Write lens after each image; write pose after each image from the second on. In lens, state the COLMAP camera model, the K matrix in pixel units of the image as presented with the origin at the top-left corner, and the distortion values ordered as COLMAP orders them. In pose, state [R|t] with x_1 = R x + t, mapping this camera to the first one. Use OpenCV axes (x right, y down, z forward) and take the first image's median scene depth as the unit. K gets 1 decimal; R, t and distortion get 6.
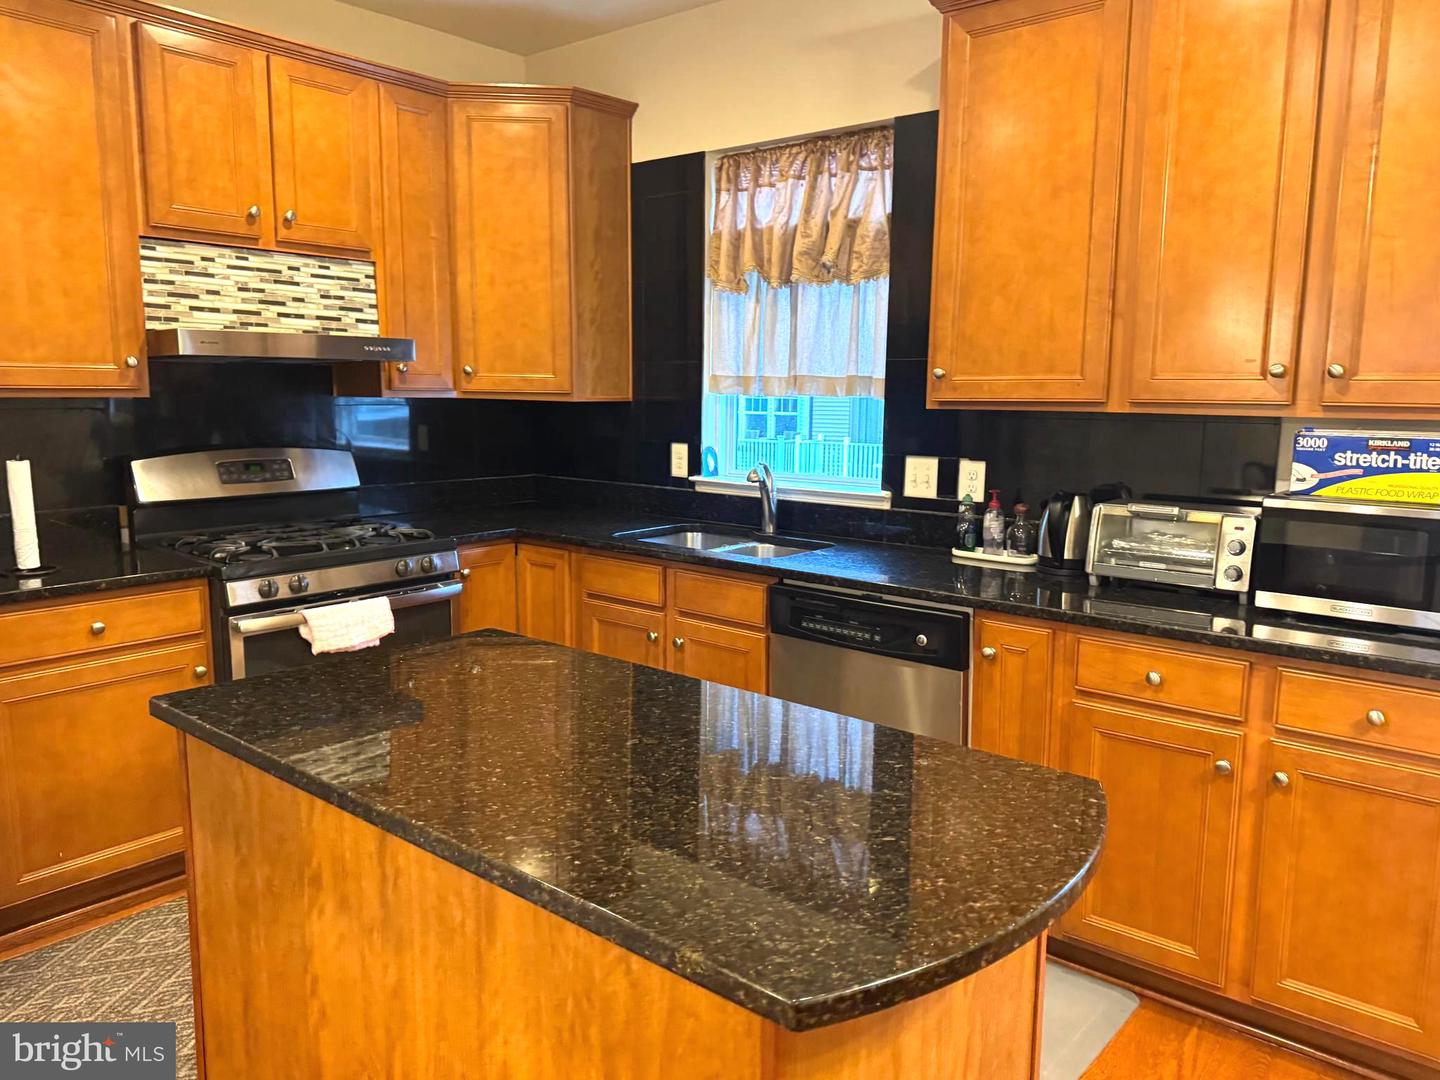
lens RADIAL K [[1041.8, 0, 717.1], [0, 1041.8, 541.2], [0, 0, 1]] dist [0.090028, -0.126523]
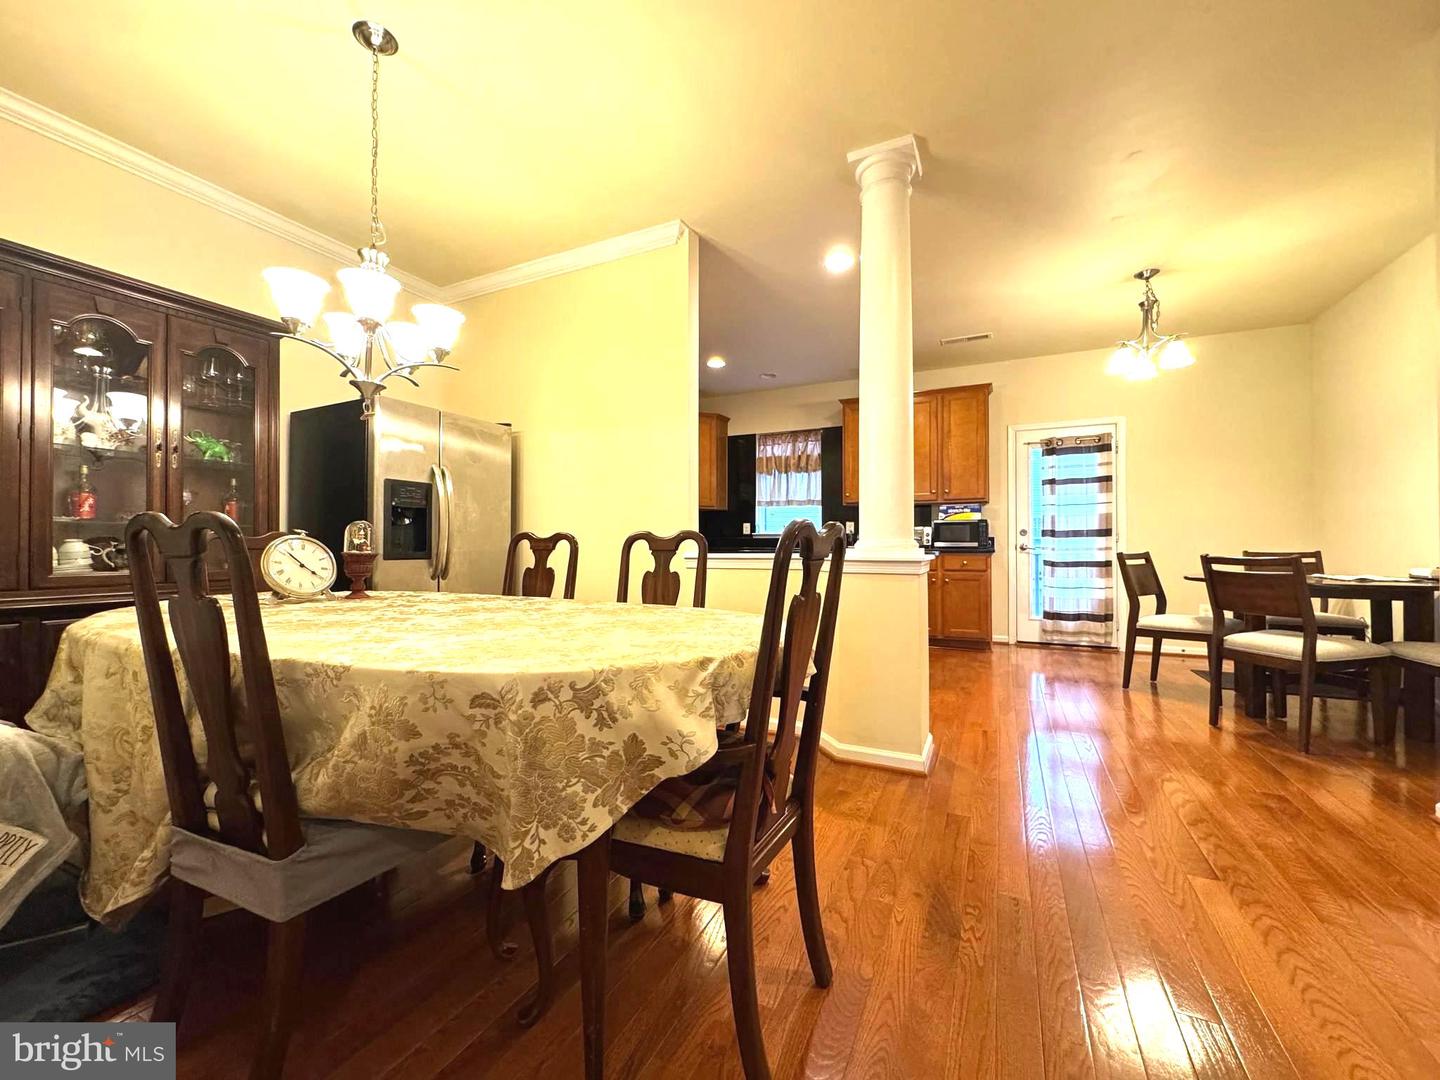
lens RADIAL K [[575.8, 0, 720.4], [0, 575.8, 540.0], [0, 0, 1]] dist [-0.002885, 0.000836]
pose [[0.970152, -0.003849, 0.242468, -0.661746], [0.041610, 0.987687, -0.150808, 0.262670], [-0.238902, 0.156396, 0.958366, -0.754867]]
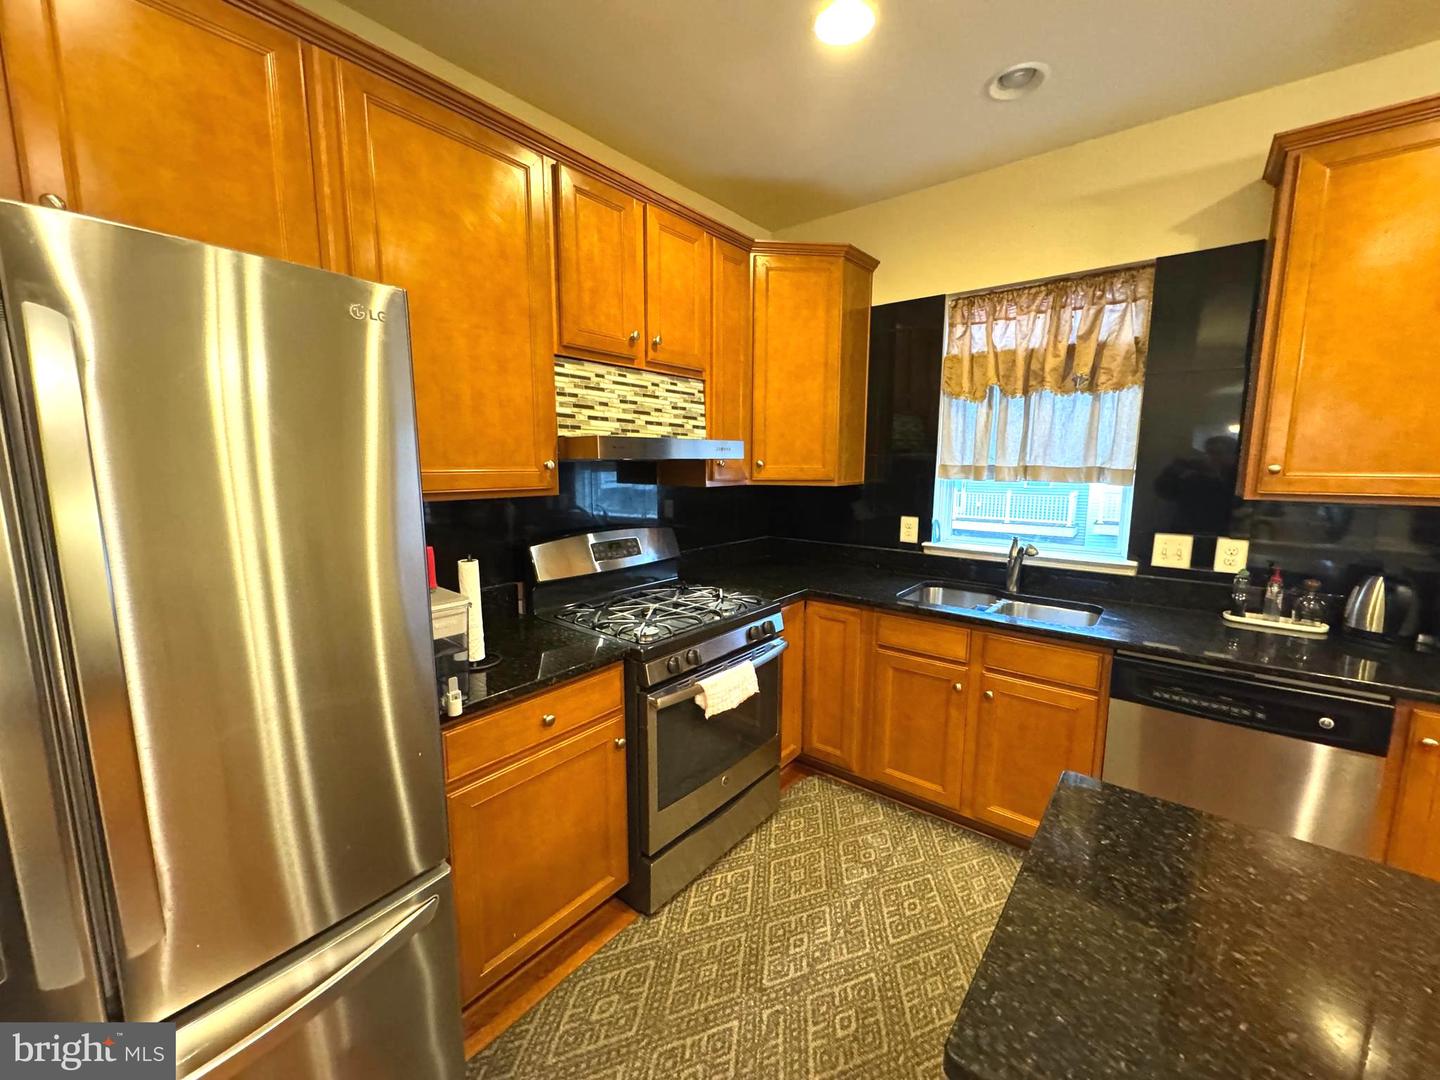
lens RADIAL K [[575.8, 0, 721.2], [0, 575.8, 540.7], [0, 0, 1]] dist [-0.002885, 0.000836]
pose [[0.999833, -0.009042, 0.015895, -0.360404], [0.009158, 0.999932, -0.007258, -0.077804], [-0.015829, 0.007402, 0.999847, 0.361182]]
